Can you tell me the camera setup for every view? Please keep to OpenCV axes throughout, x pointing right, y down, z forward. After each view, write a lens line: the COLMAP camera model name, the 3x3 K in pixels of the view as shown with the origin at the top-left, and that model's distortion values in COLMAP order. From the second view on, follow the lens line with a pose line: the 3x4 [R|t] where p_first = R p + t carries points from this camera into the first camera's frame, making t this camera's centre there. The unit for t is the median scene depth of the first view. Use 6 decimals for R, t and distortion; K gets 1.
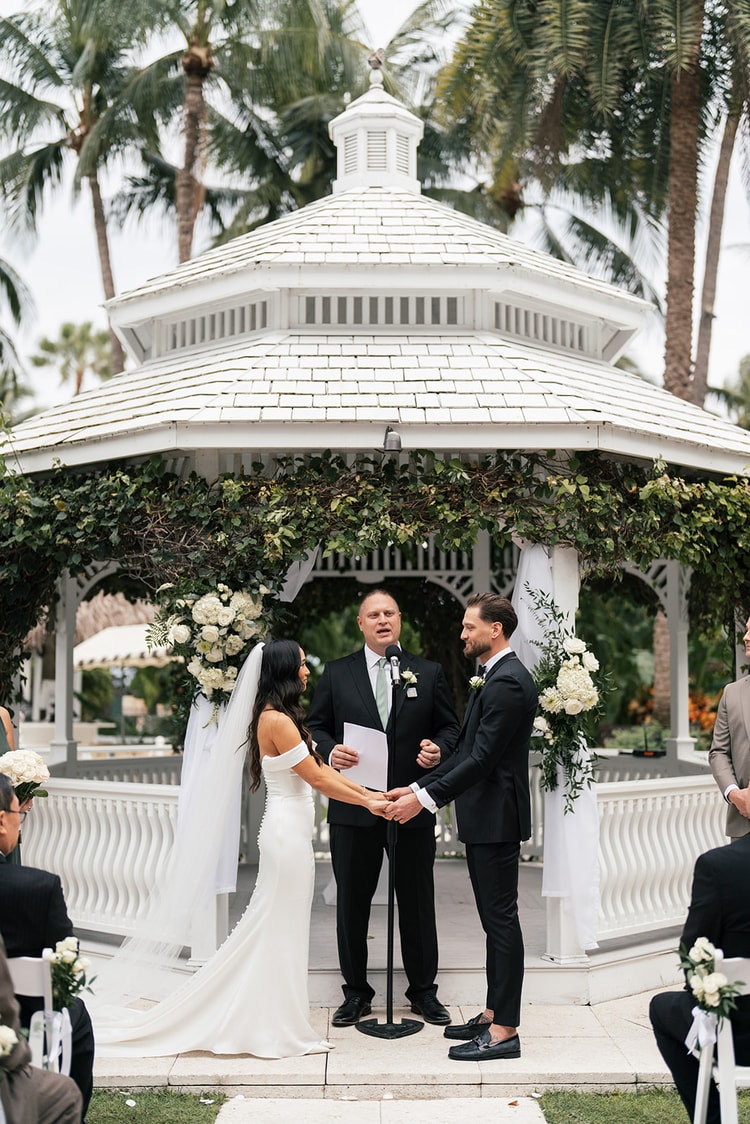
lens RADIAL K [[1531.3, 0, 375.0], [0, 1531.3, 562.0], [0, 0, 1]] dist [-0.007667, 0.027750]
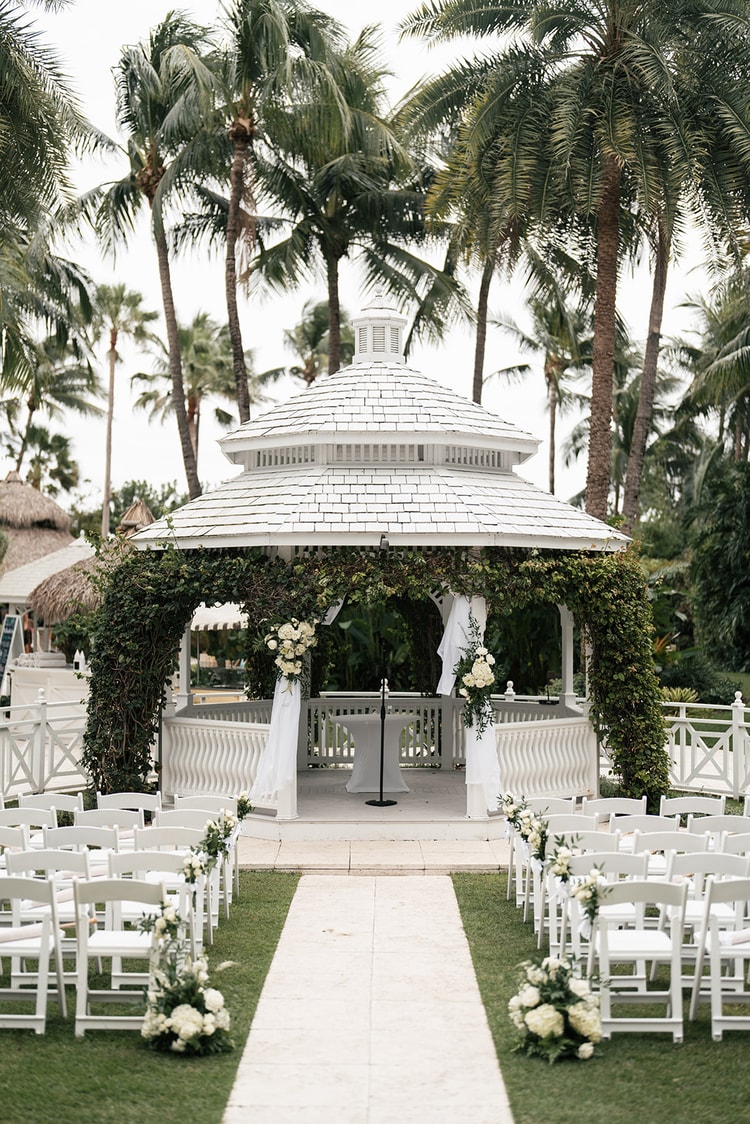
lens RADIAL K [[1531.3, 0, 375.0], [0, 1531.3, 562.0], [0, 0, 1]] dist [-0.007667, 0.027750]
pose [[0.999947, 0.002607, -0.010003, 0.018124], [-0.002116, 0.998806, 0.048802, -0.143945], [0.010118, -0.048778, 0.998758, -0.859633]]
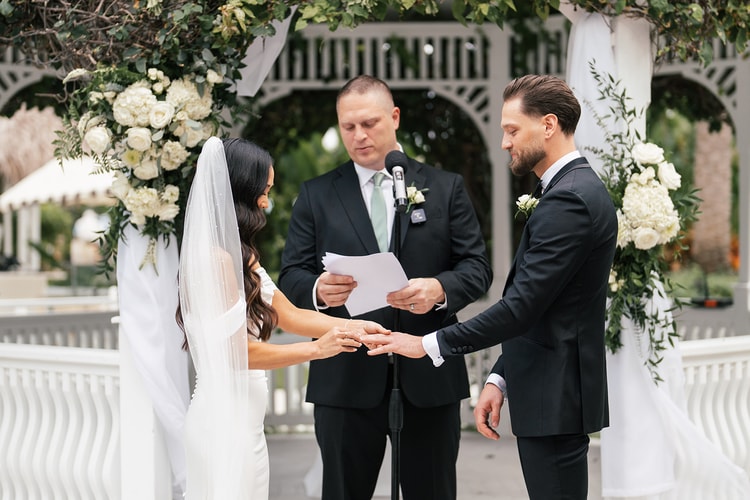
lens RADIAL K [[1596.9, 0, 375.0], [0, 1596.9, 250.0], [0, 0, 1]] dist [-0.008852, 0.209498]
pose [[0.999964, -0.006149, 0.005881, -0.002288], [0.005603, 0.996040, 0.088729, 0.032207], [-0.006404, -0.088693, 0.996038, 0.247707]]
